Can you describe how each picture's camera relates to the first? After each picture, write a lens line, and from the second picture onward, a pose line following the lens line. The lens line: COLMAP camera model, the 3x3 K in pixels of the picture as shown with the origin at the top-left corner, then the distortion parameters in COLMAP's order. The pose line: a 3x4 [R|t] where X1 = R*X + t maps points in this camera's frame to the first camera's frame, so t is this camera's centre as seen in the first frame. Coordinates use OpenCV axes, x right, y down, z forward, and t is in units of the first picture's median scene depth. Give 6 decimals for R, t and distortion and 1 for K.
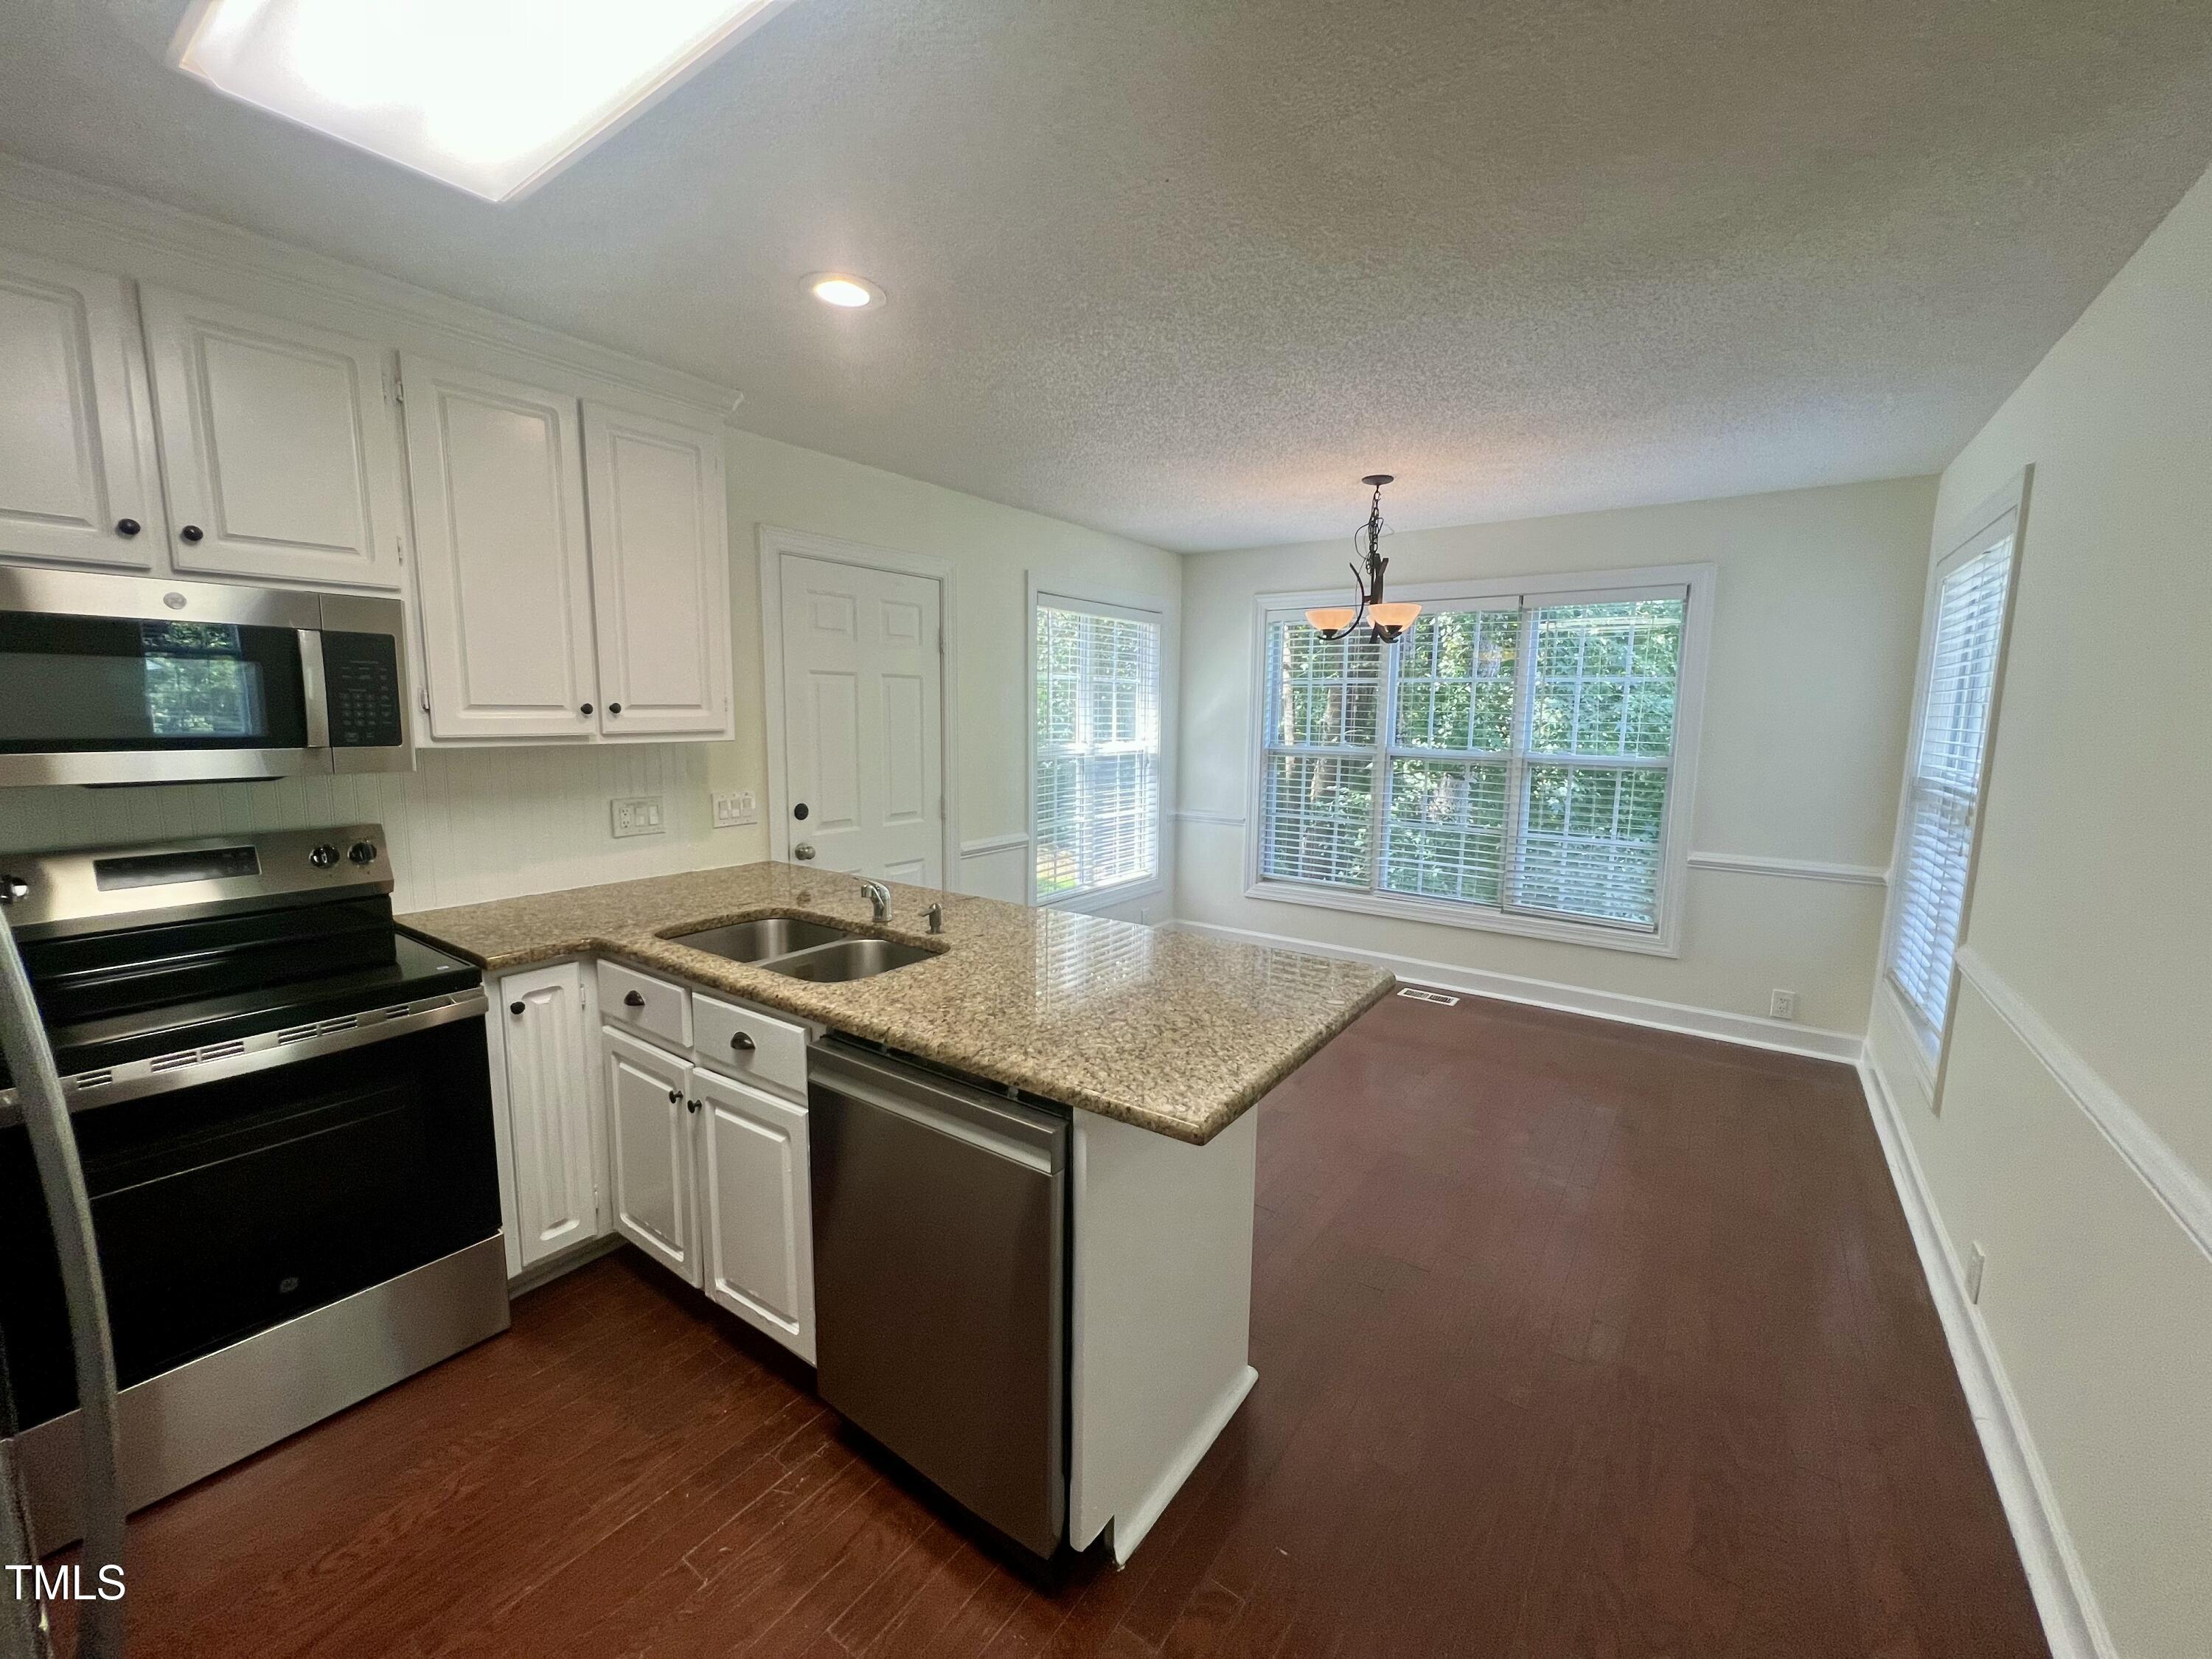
lens RADIAL K [[886.6, 0, 1101.6], [0, 886.6, 823.8], [0, 0, 1]] dist [-0.001723, 0.000749]
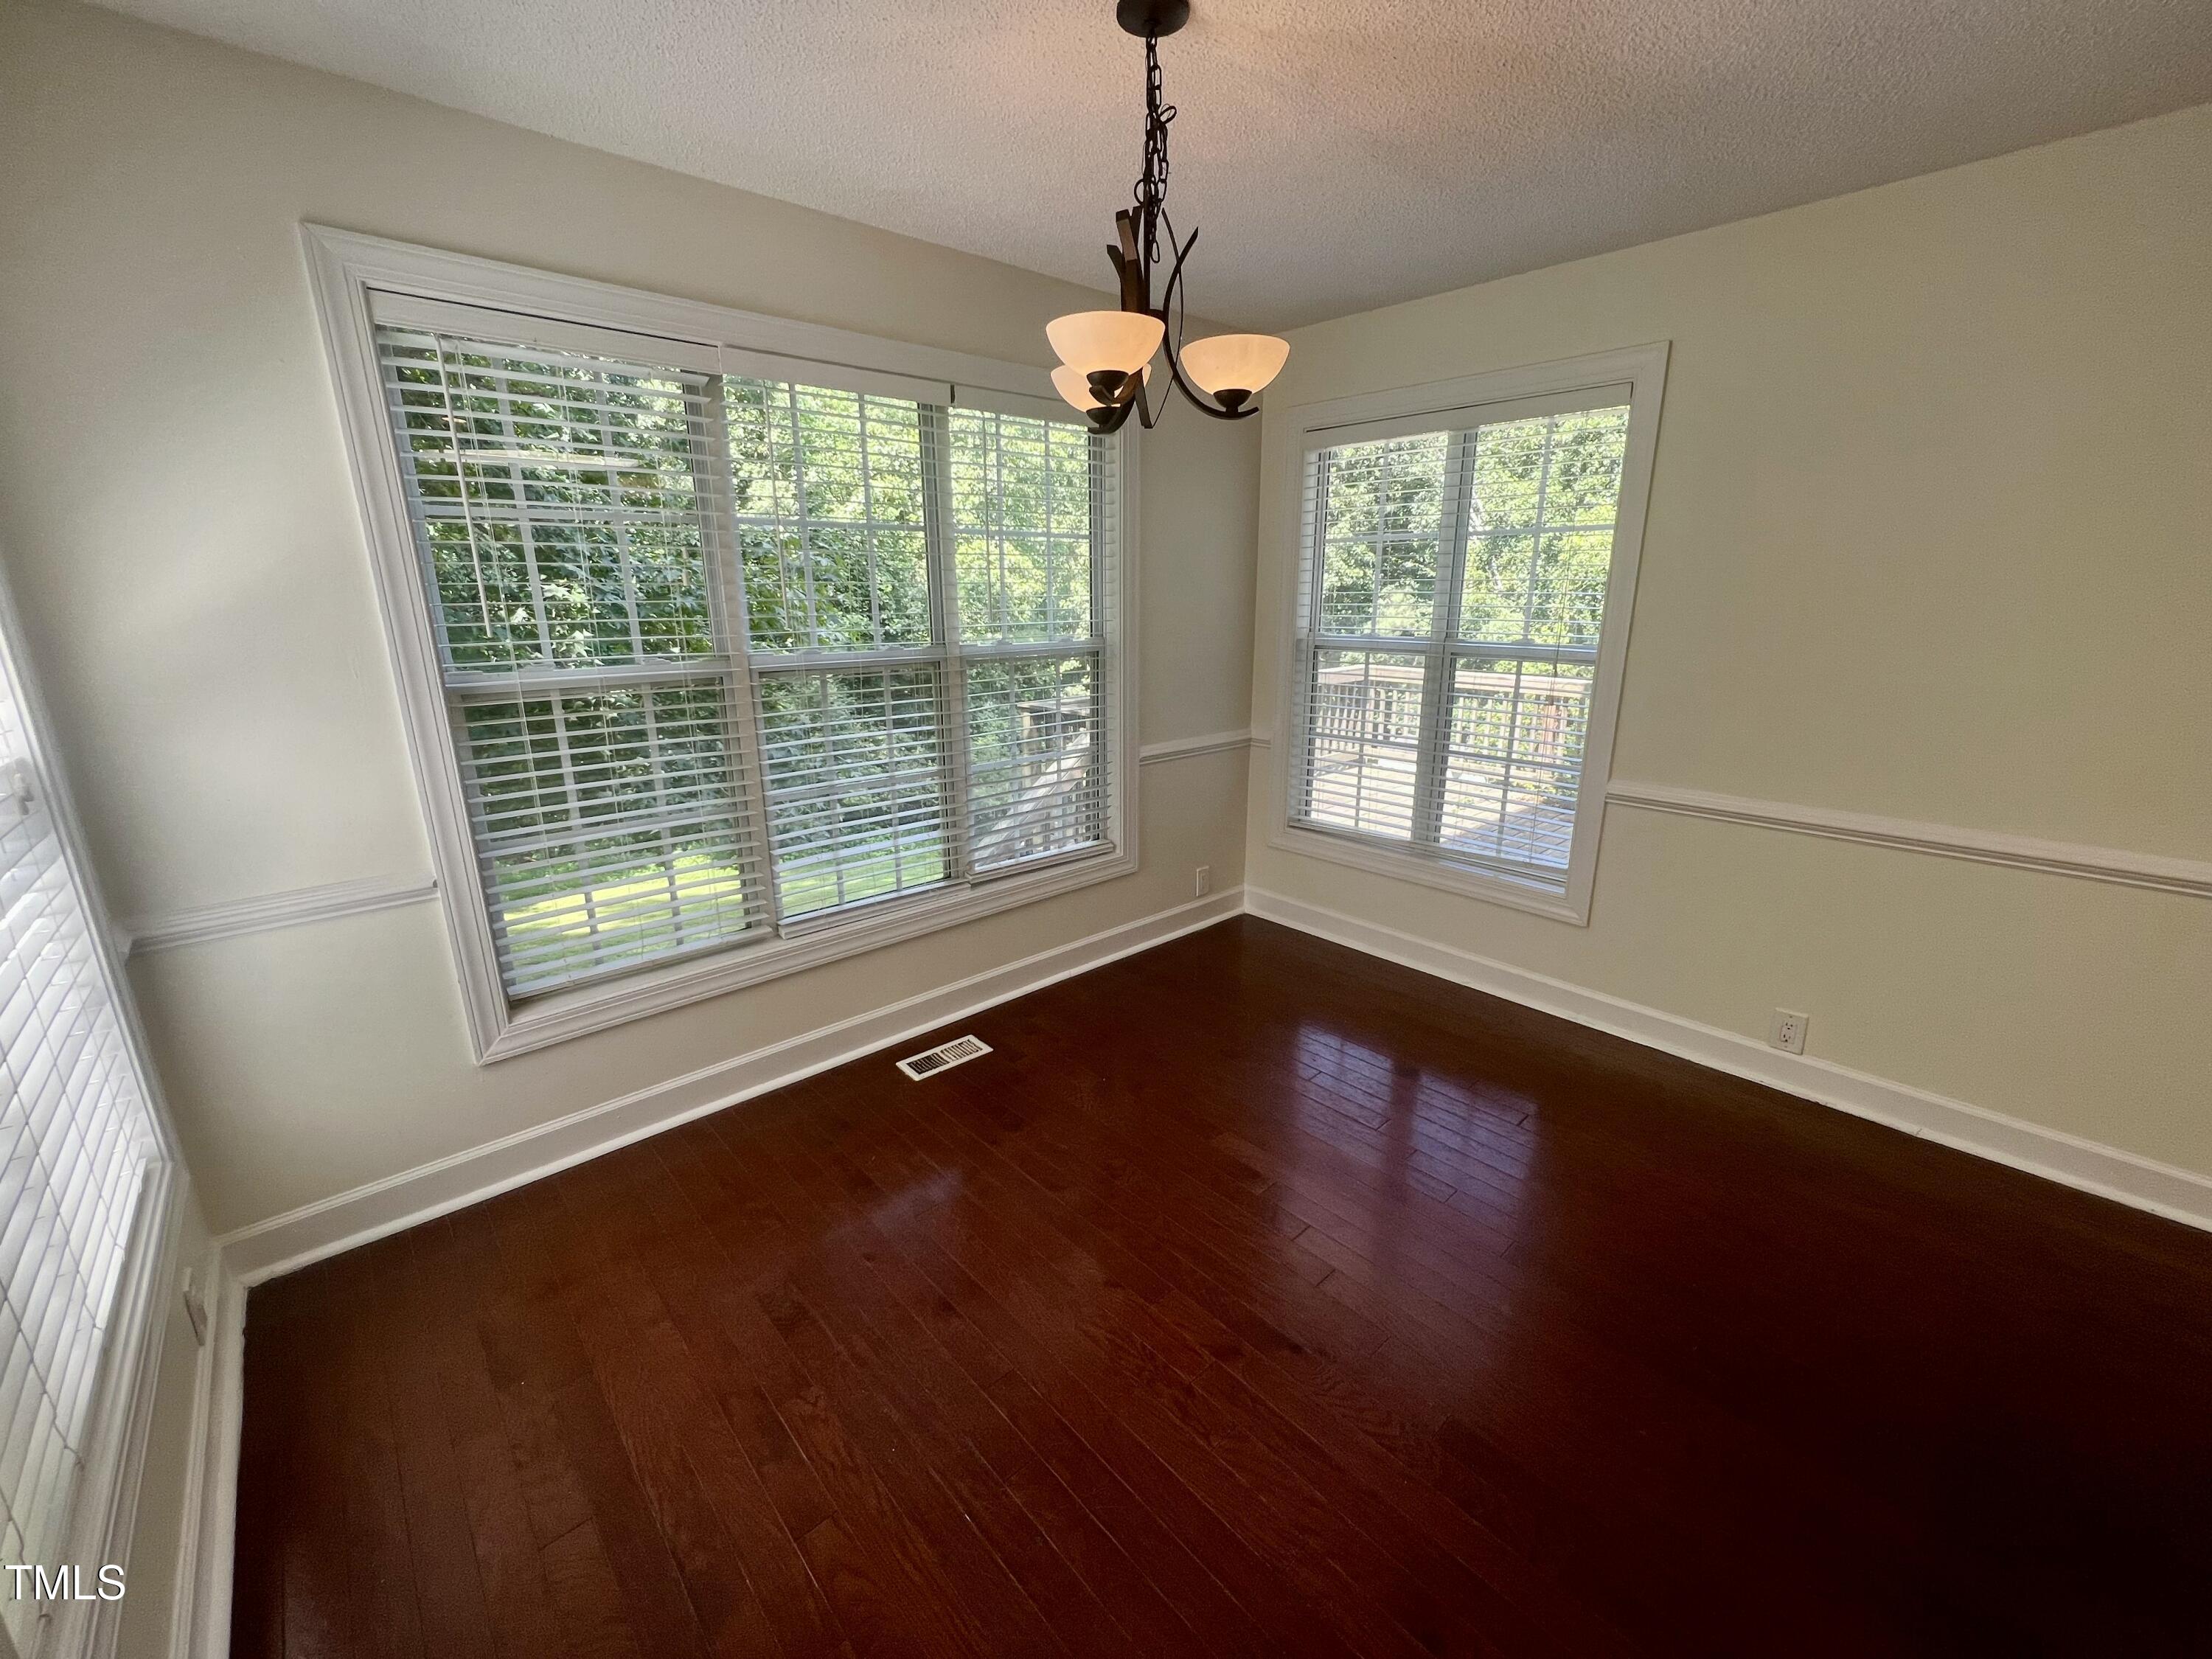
lens RADIAL K [[886.6, 0, 1101.6], [0, 886.6, 823.8], [0, 0, 1]] dist [-0.001723, 0.000749]
pose [[0.208490, -0.260437, 0.942711, -0.184531], [0.138426, 0.962048, 0.235165, -0.112796], [-0.968179, 0.081466, 0.236628, 0.911242]]
